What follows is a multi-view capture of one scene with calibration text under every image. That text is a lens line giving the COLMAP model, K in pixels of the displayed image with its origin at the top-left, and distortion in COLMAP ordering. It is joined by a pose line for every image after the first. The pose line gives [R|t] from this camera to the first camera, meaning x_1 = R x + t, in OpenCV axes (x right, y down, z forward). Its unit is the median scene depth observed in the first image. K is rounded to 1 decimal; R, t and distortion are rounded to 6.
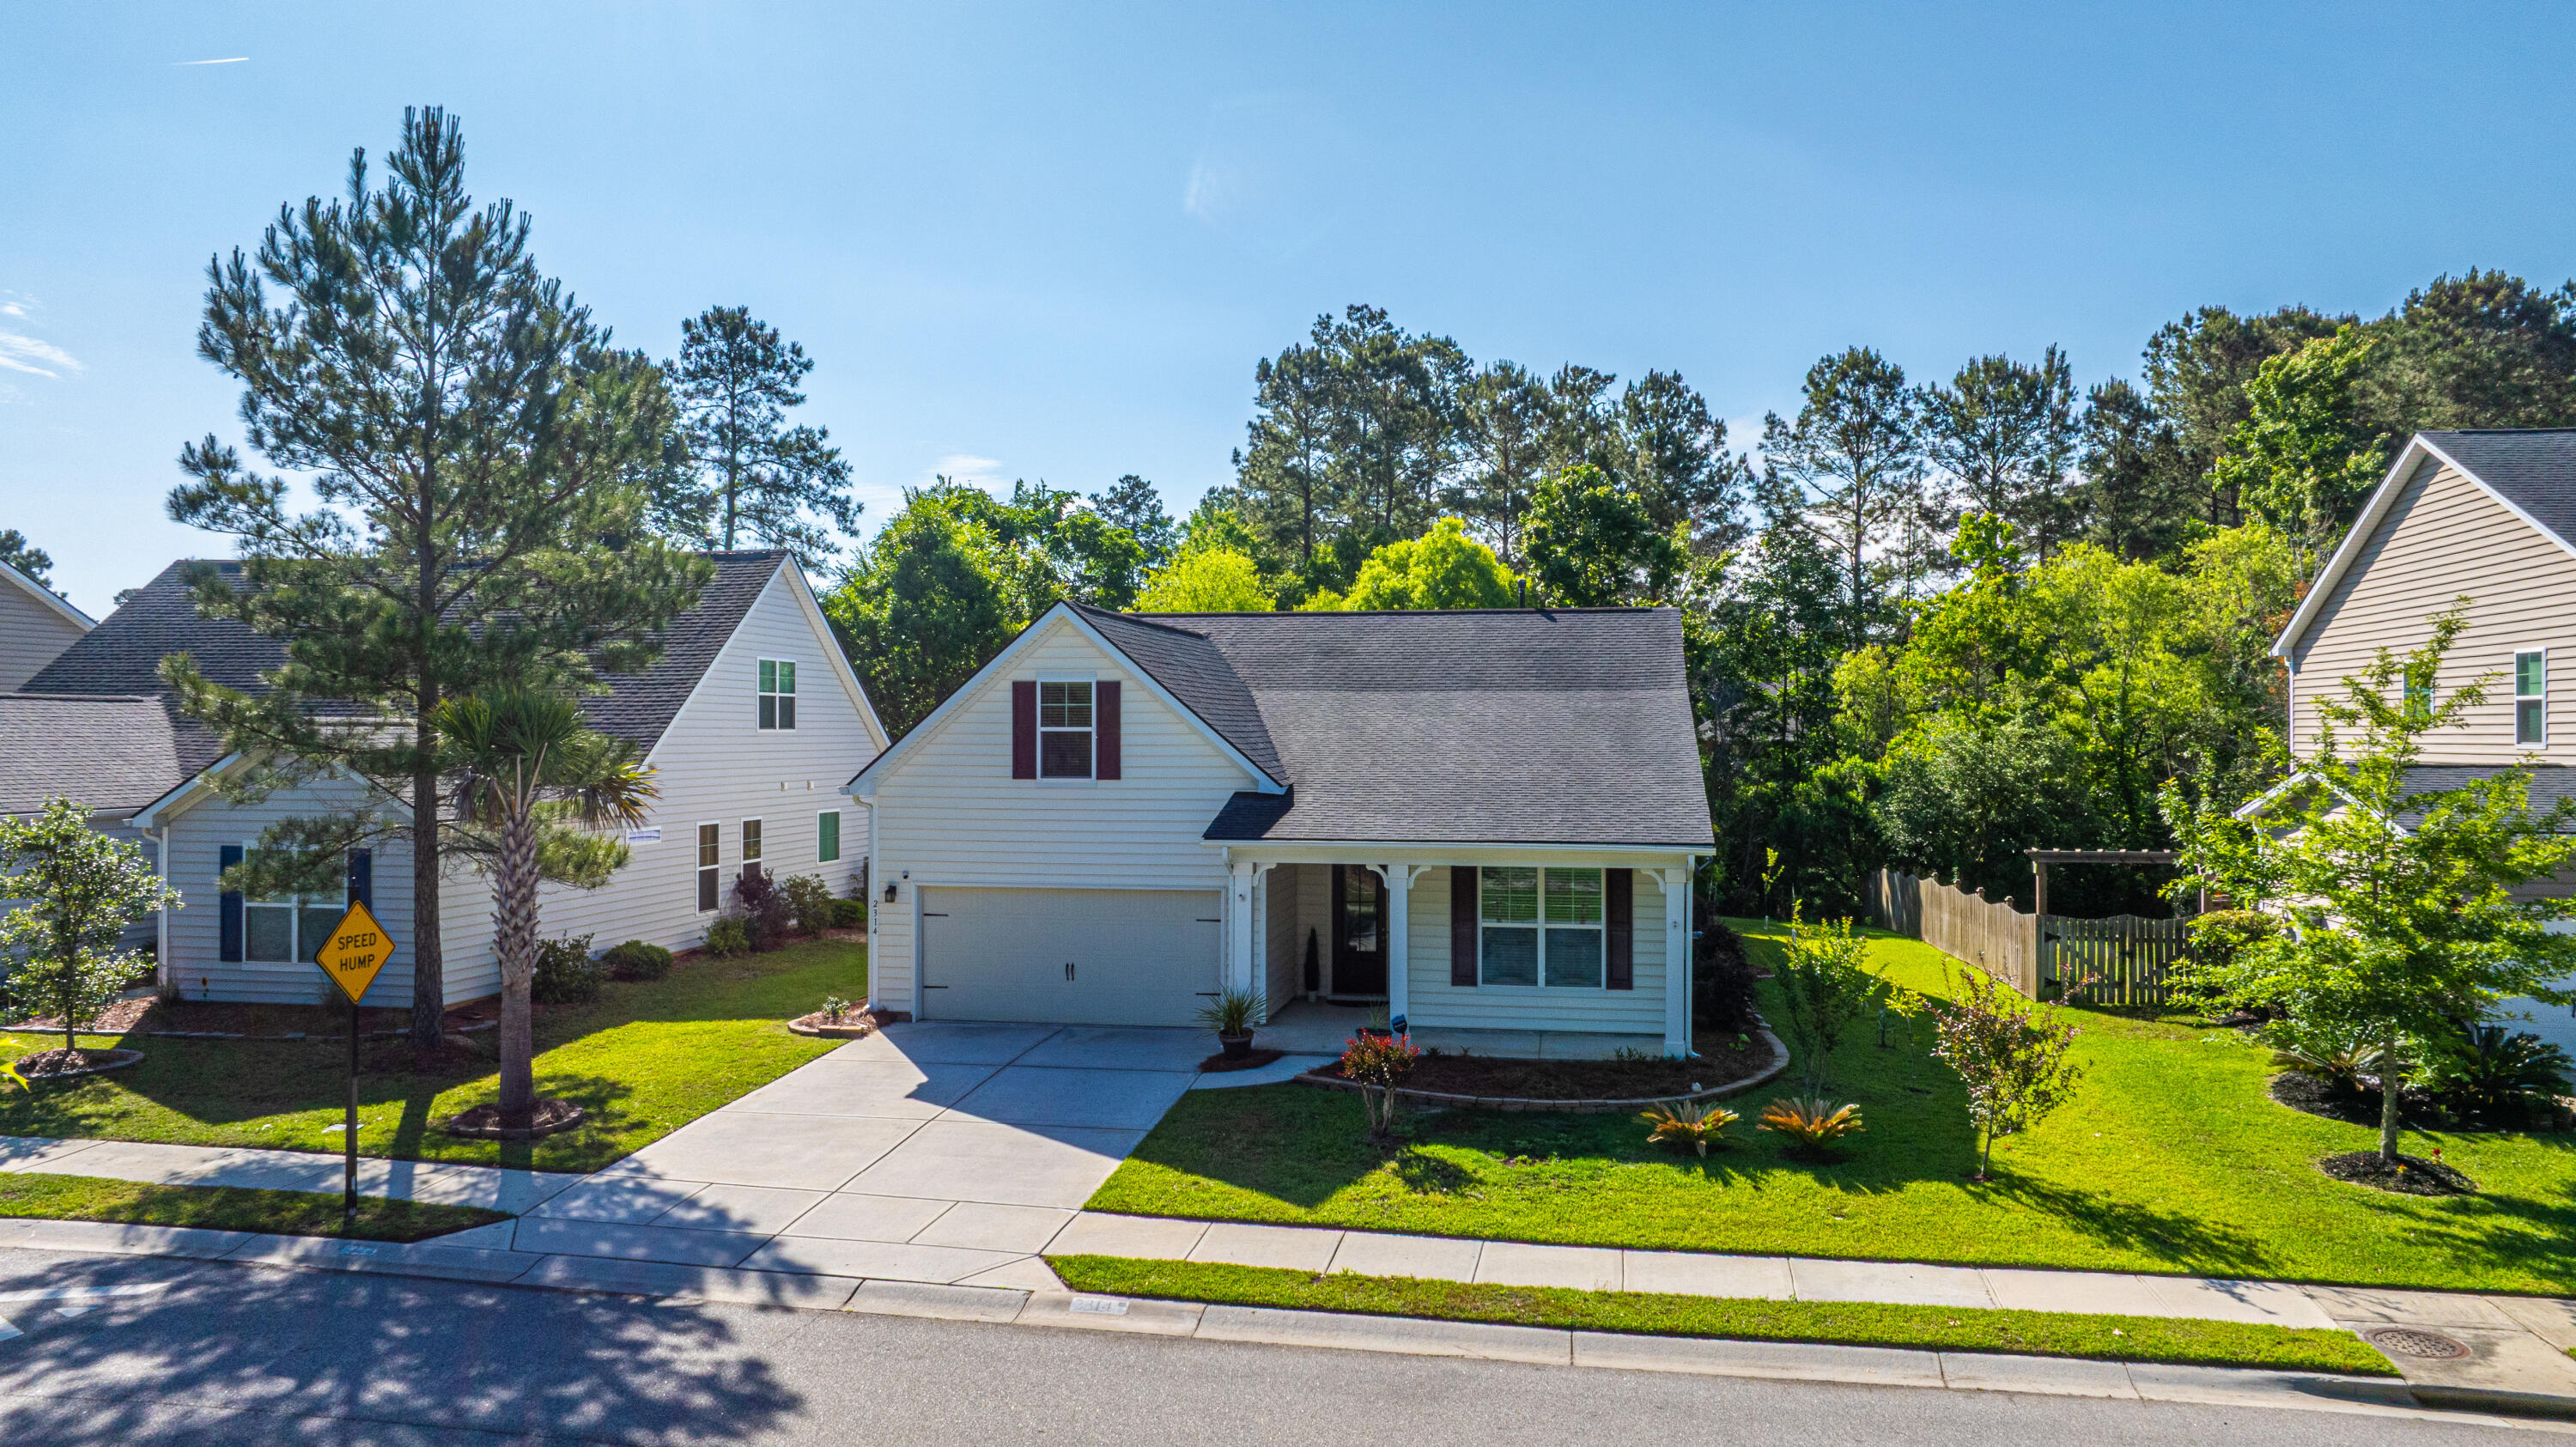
lens RADIAL K [[1789.0, 0, 1288.0], [0, 1789.0, 723.5], [0, 0, 1]] dist [-0.011545, -0.004518]
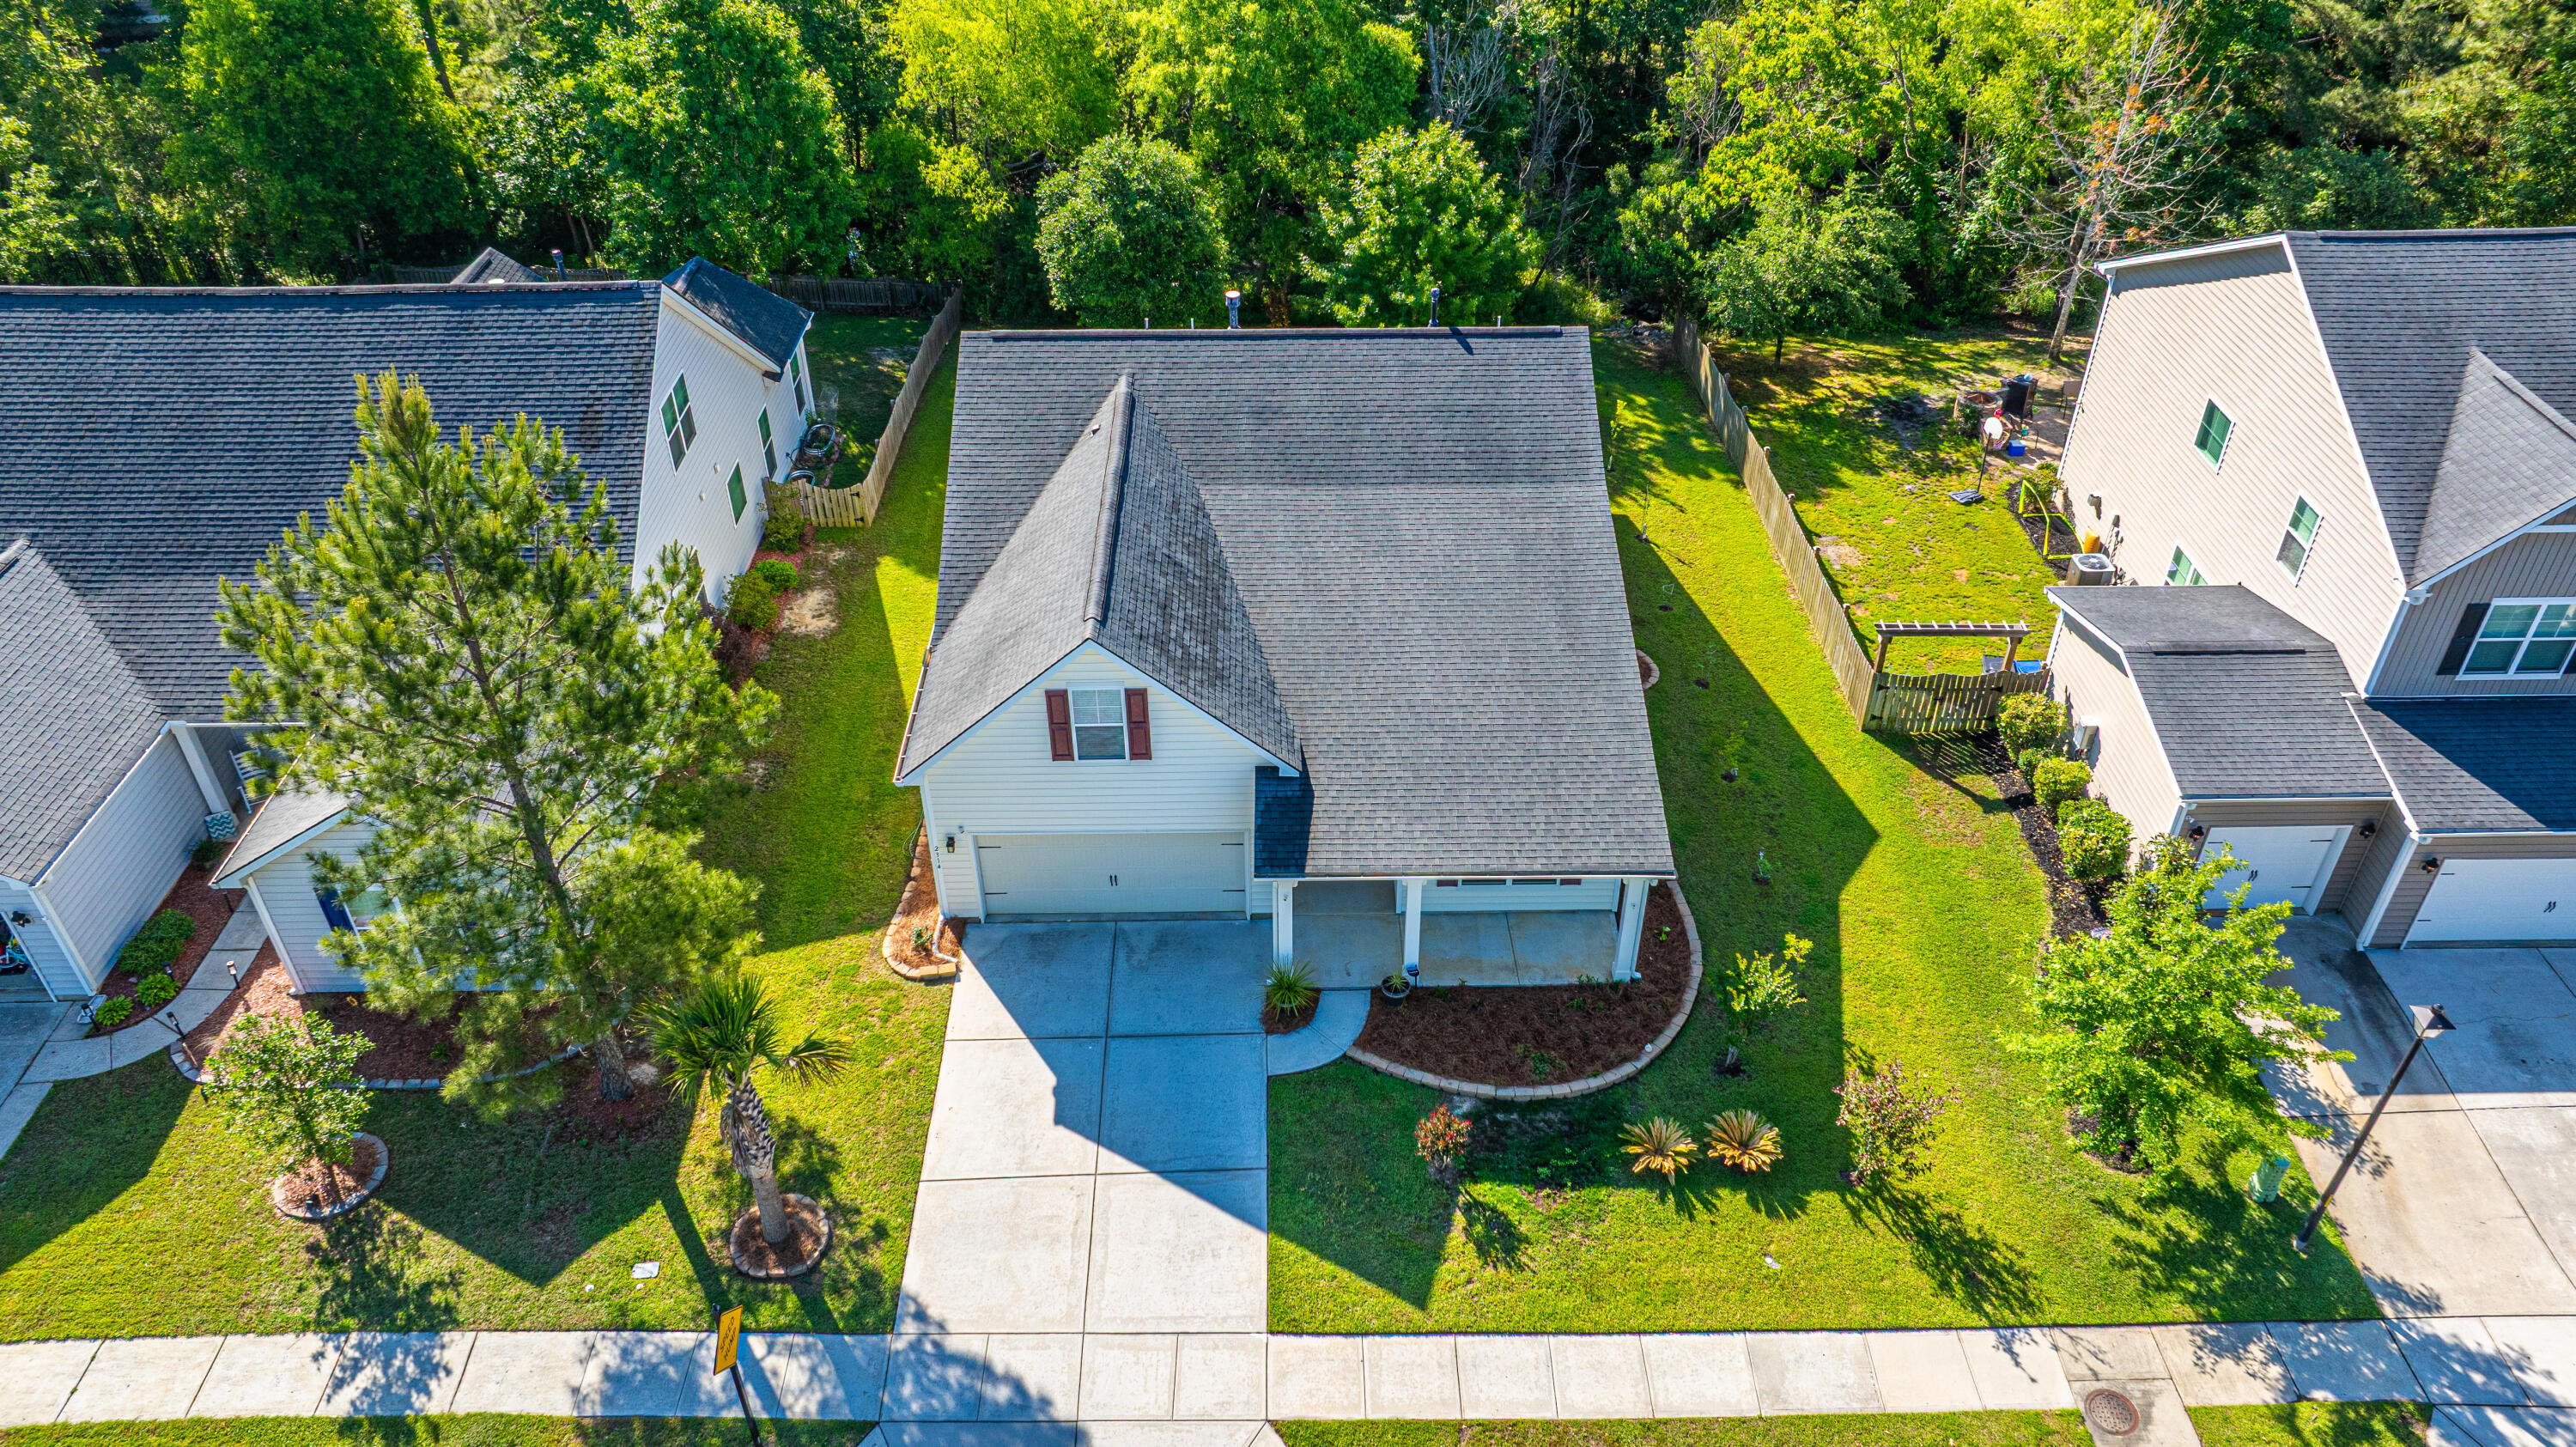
lens RADIAL K [[1762.0, 0, 1288.0], [0, 1762.0, 723.5], [0, 0, 1]] dist [-0.006490, -0.038724]
pose [[0.982374, -0.118067, 0.144919, -0.135230], [0.006752, 0.797182, 0.603701, -0.530513], [-0.186804, -0.592082, 0.783928, 0.100479]]
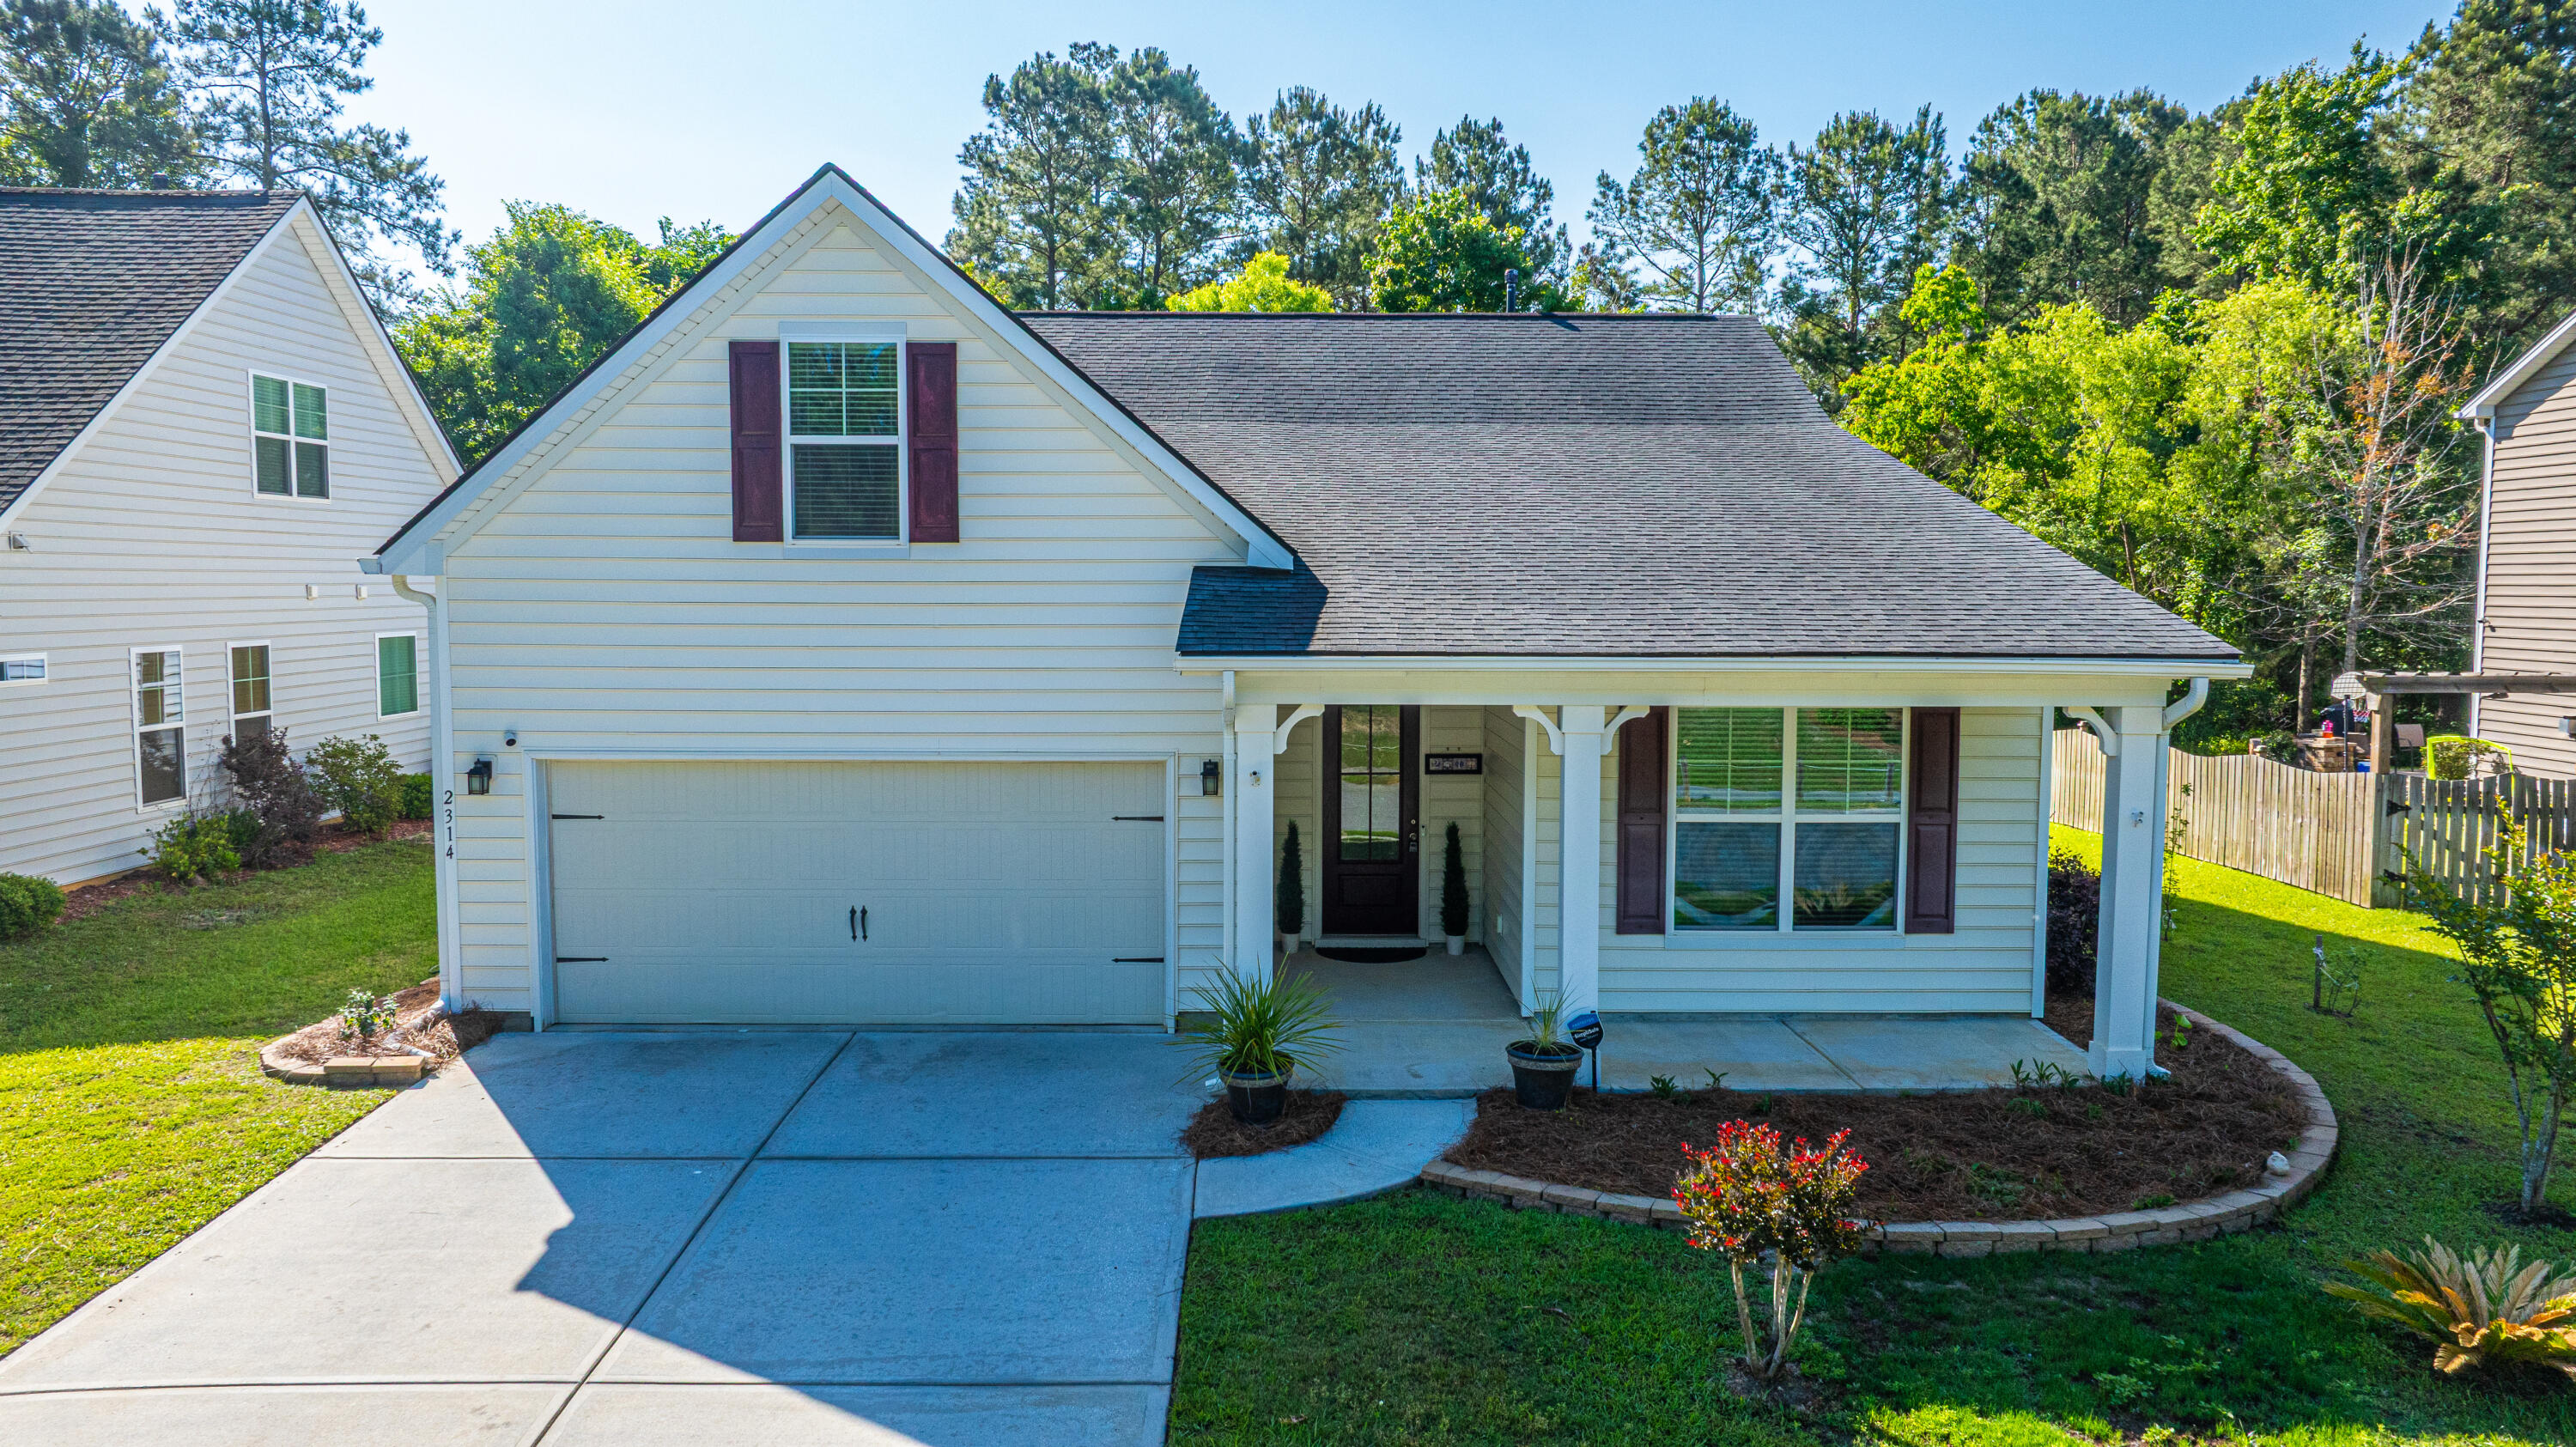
lens RADIAL K [[1797.3, 0, 1288.0], [0, 1797.3, 723.5], [0, 0, 1]] dist [-0.046640, 0.057573]
pose [[0.983079, -0.012280, 0.182769, -0.076974], [-0.003313, 0.996395, 0.084768, 0.031577], [-0.183151, -0.083939, 0.979495, 0.394553]]
